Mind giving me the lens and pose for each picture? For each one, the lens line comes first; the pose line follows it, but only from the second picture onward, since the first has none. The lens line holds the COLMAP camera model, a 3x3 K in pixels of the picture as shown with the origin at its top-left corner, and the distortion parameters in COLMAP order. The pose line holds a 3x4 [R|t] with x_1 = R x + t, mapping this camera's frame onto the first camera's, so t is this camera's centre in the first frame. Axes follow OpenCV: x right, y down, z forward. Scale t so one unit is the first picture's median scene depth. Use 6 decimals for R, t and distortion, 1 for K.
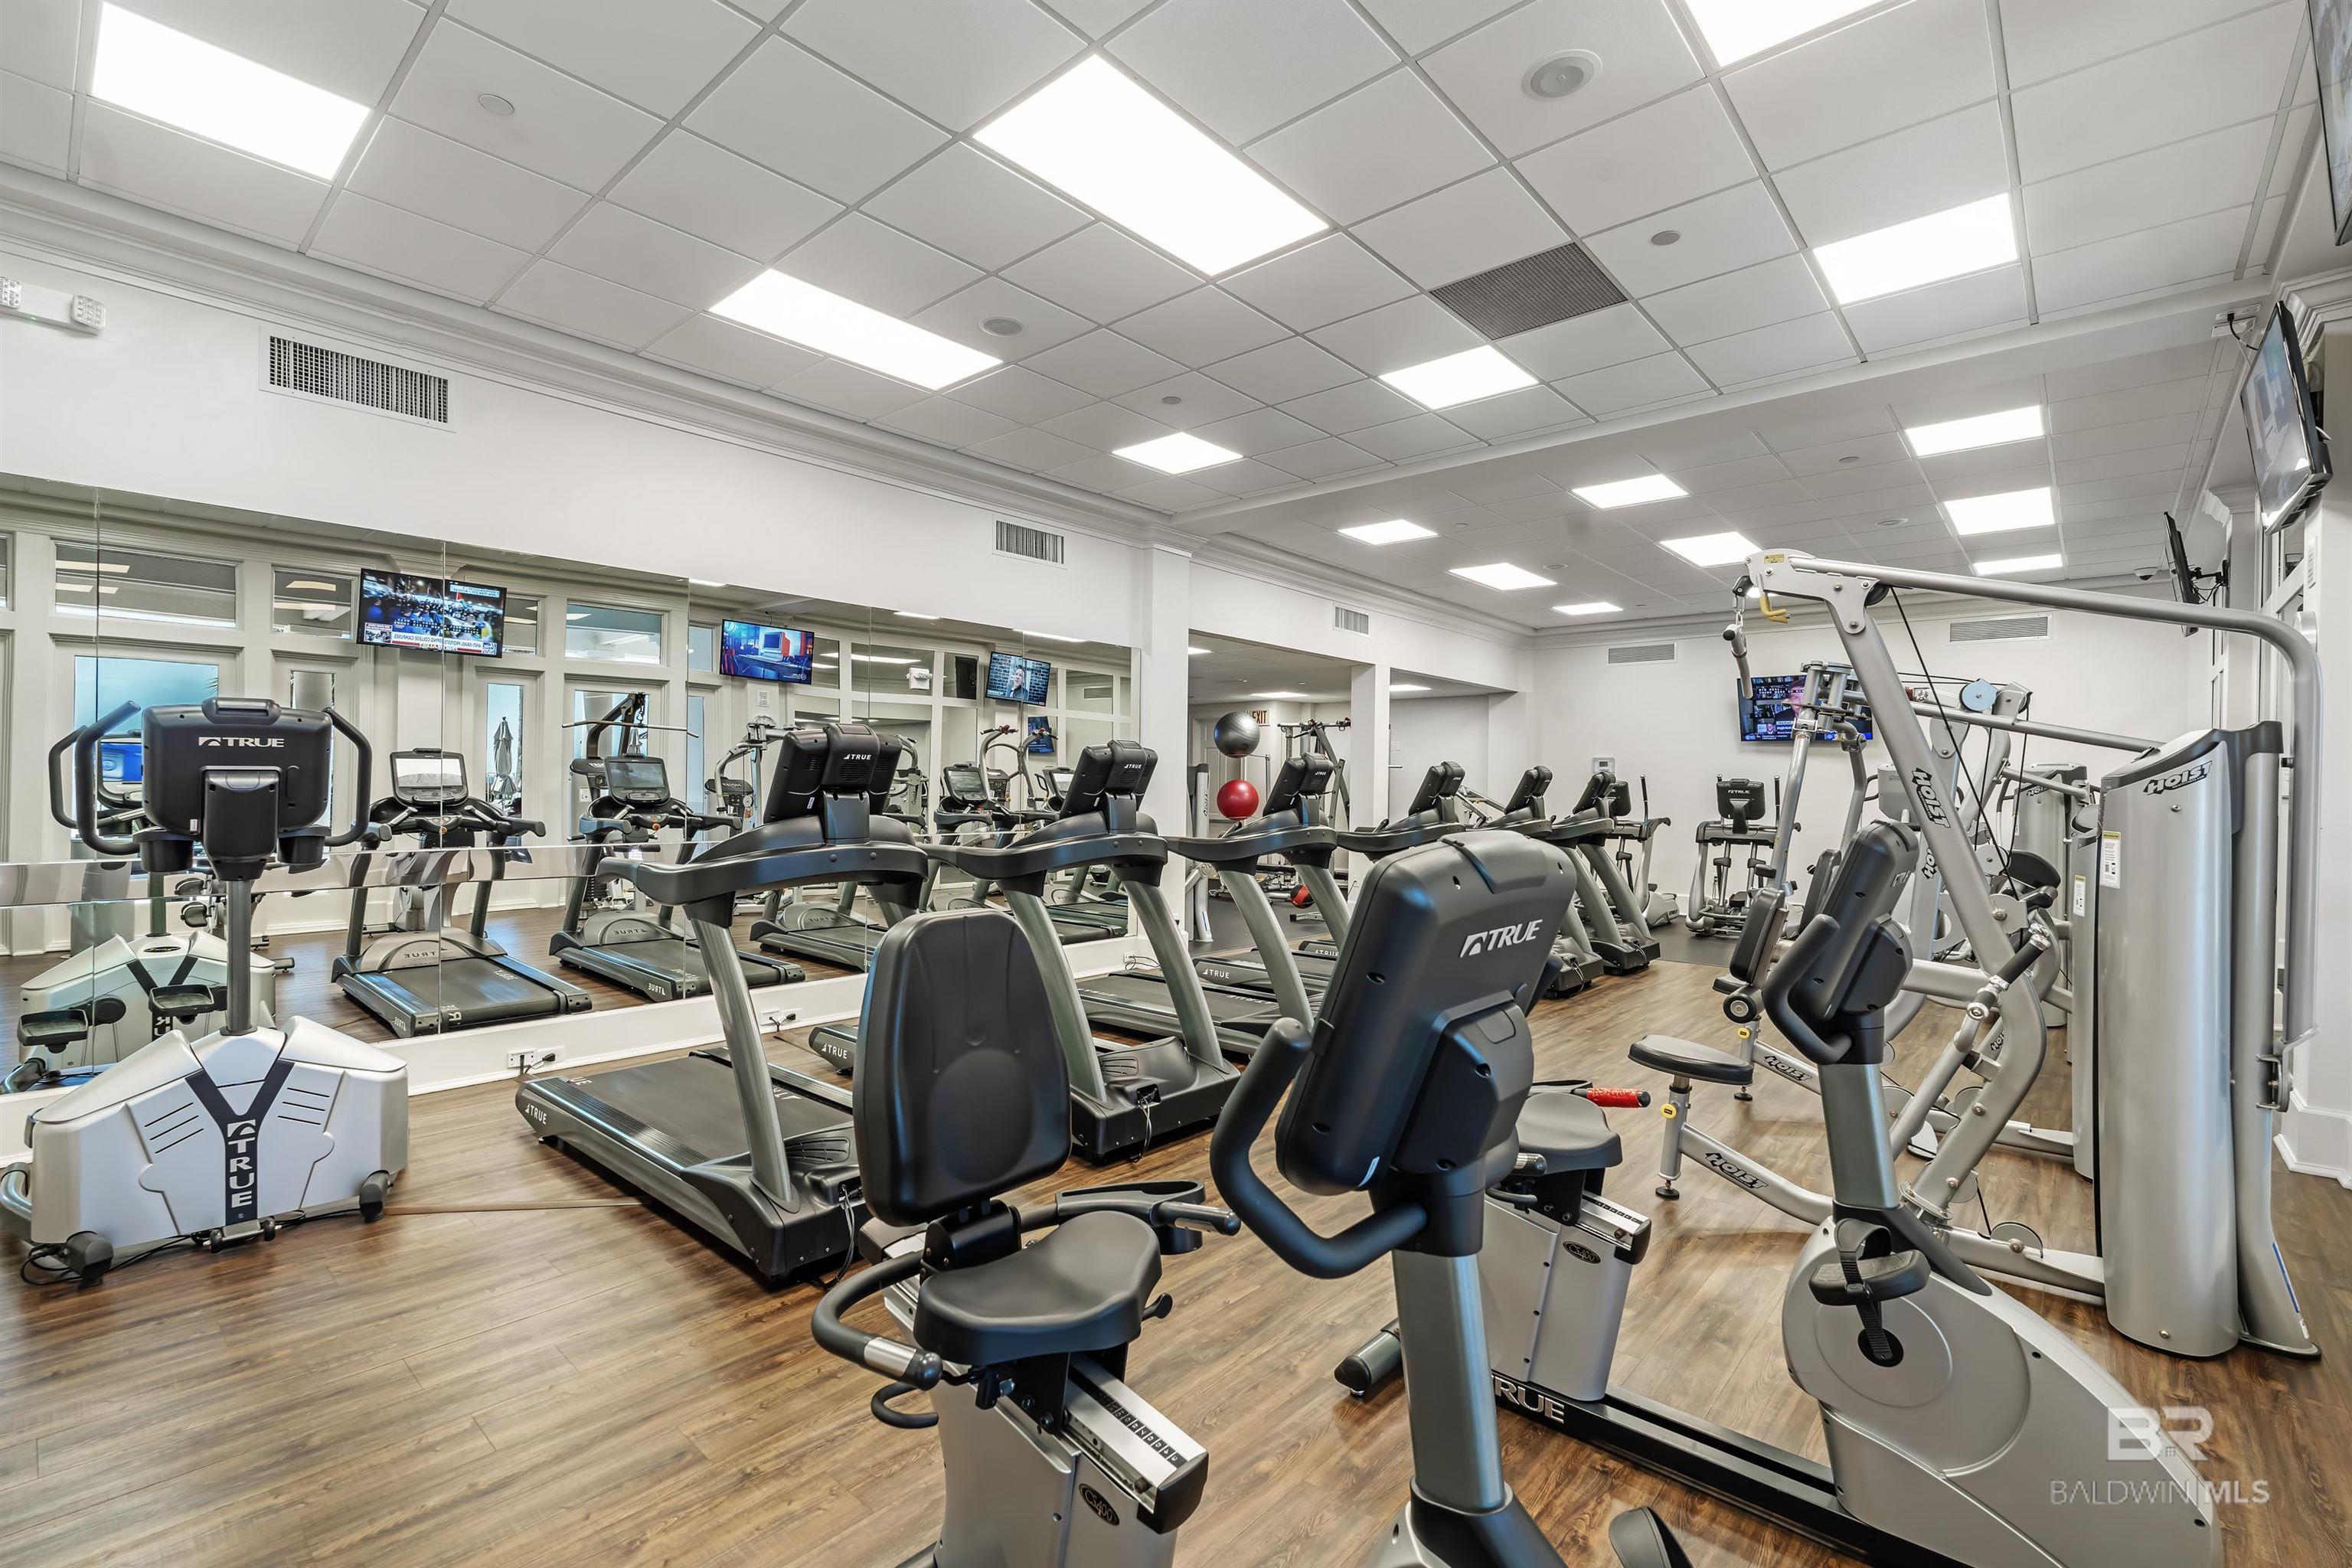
lens RADIAL K [[1039.0, 0, 1176.0], [0, 1039.0, 784.0], [0, 0, 1]] dist [0.038201, 0.000131]
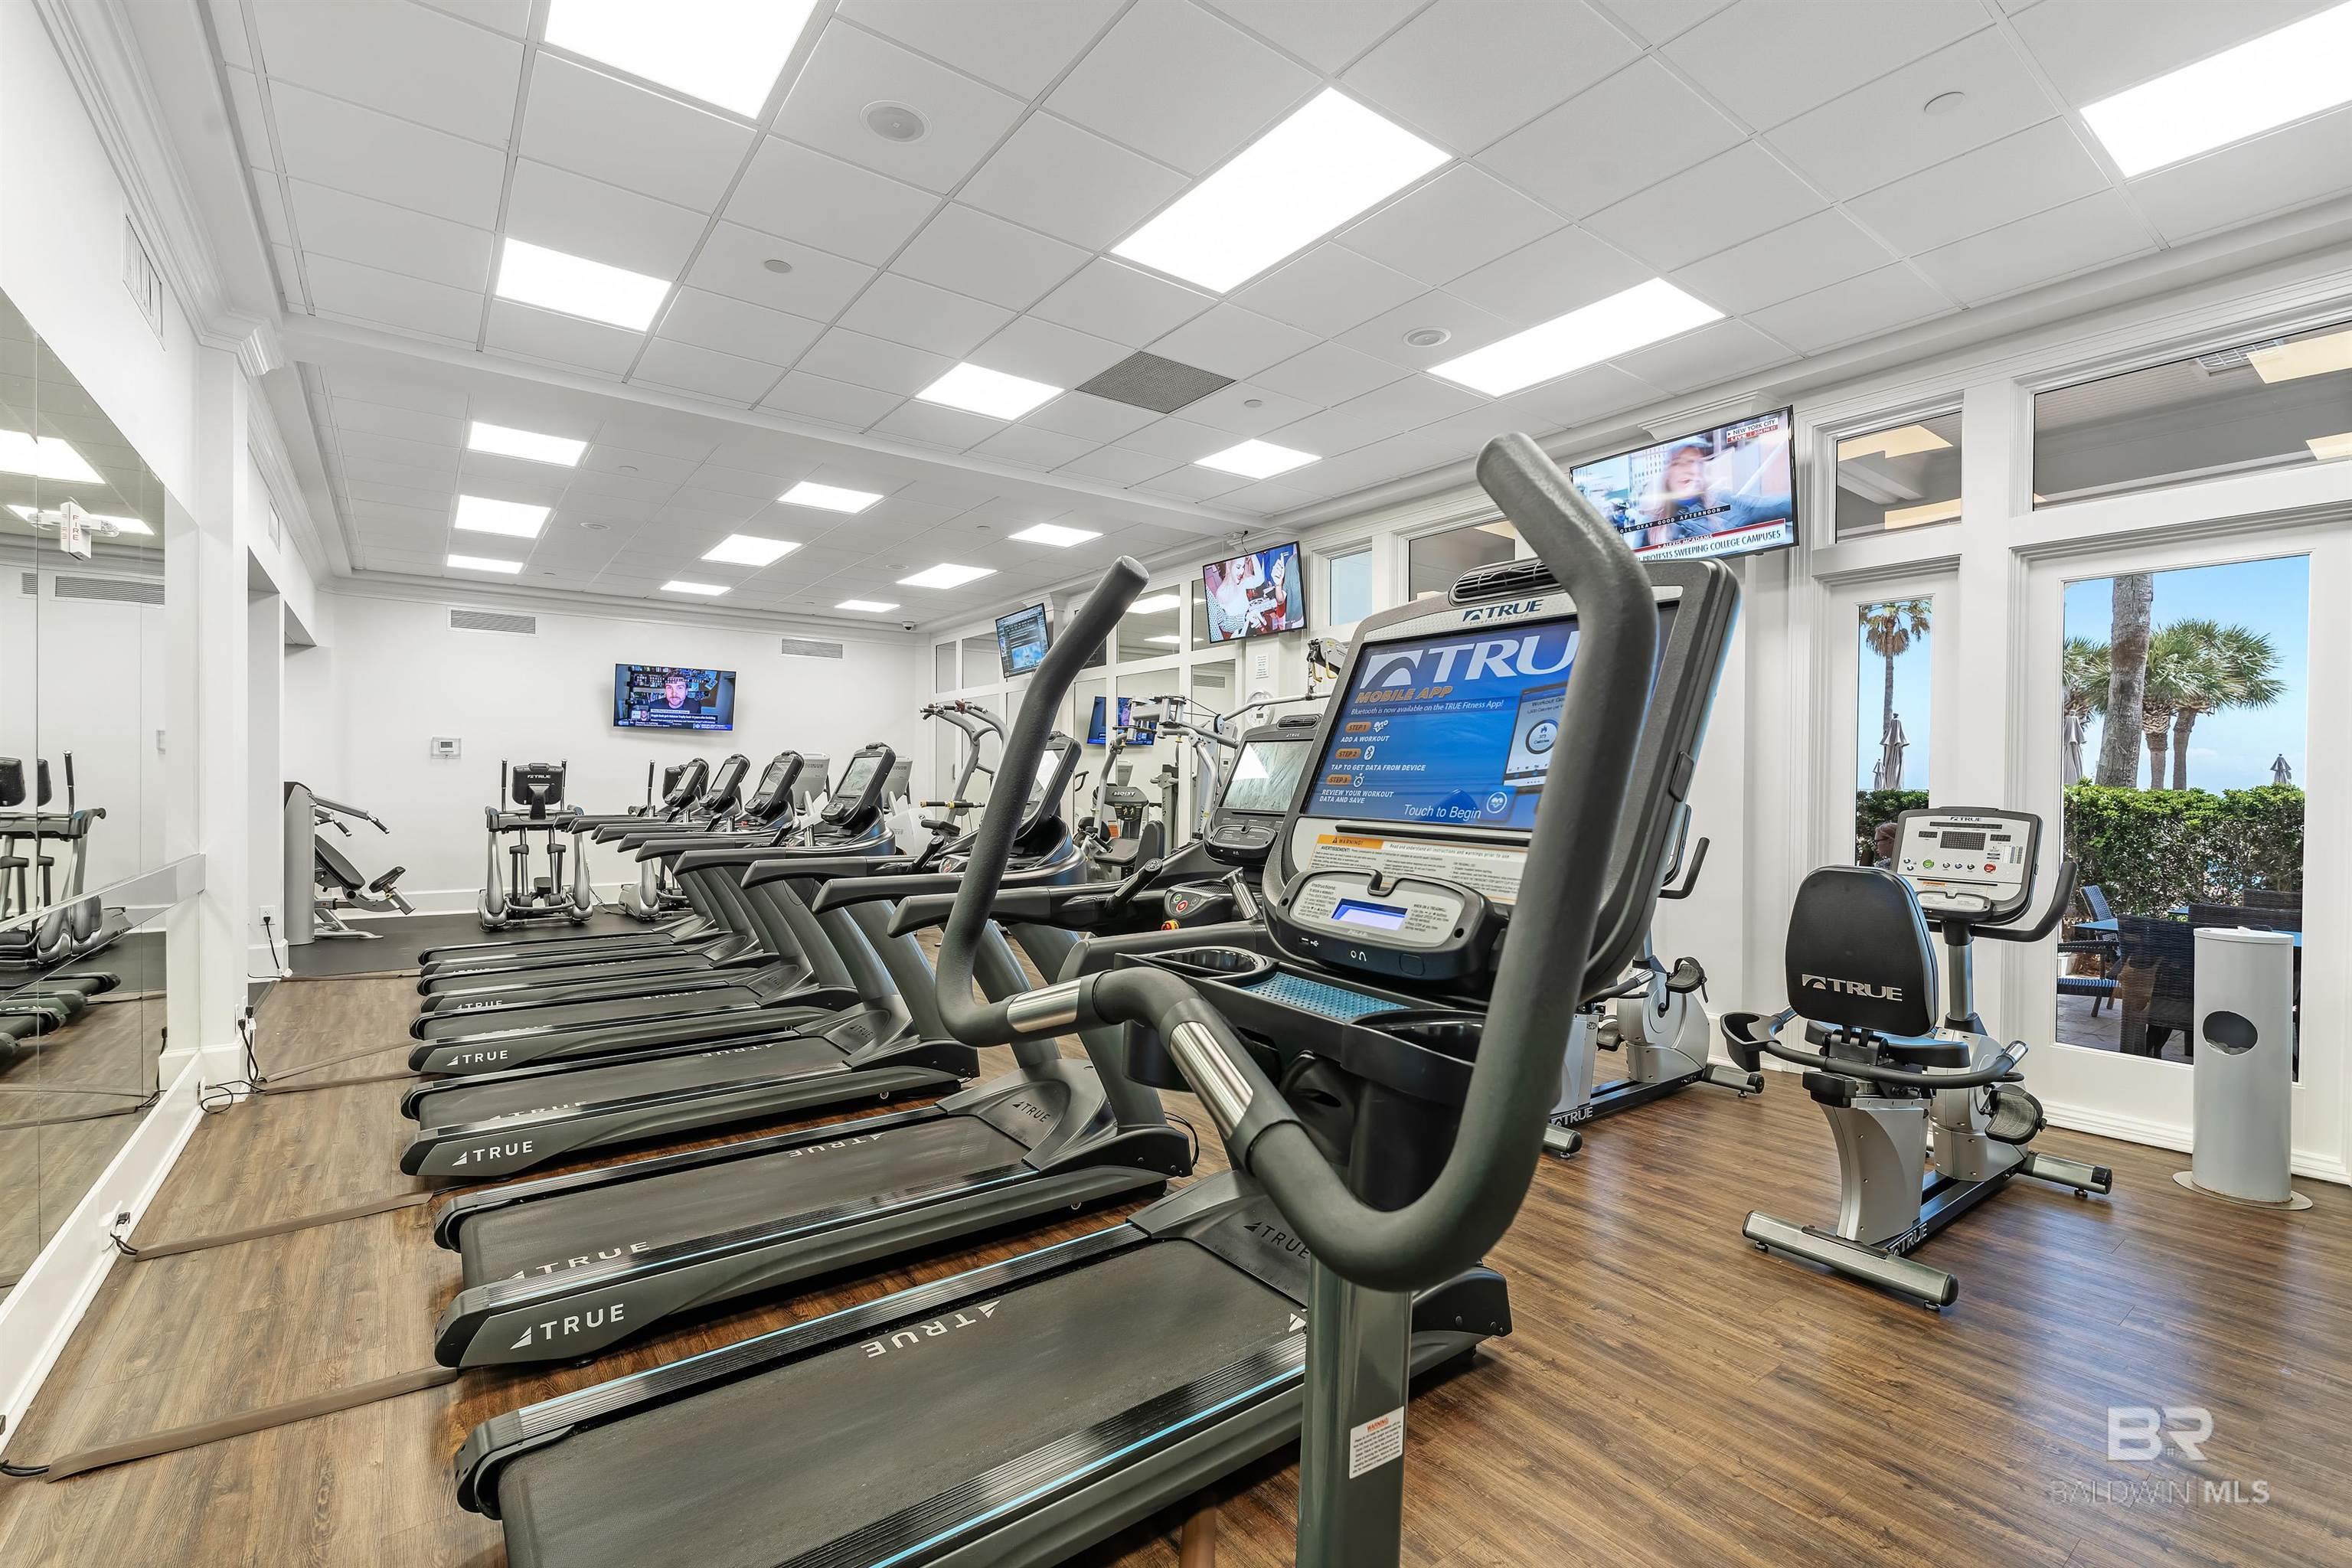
lens RADIAL K [[1026.3, 0, 1176.0], [0, 1026.3, 784.0], [0, 0, 1]] dist [-0.003476, -0.000303]
pose [[0.201306, -0.014020, 0.979428, -0.326581], [-0.006307, 0.999858, 0.015608, -0.004225], [-0.979508, -0.009320, 0.201189, 0.277846]]
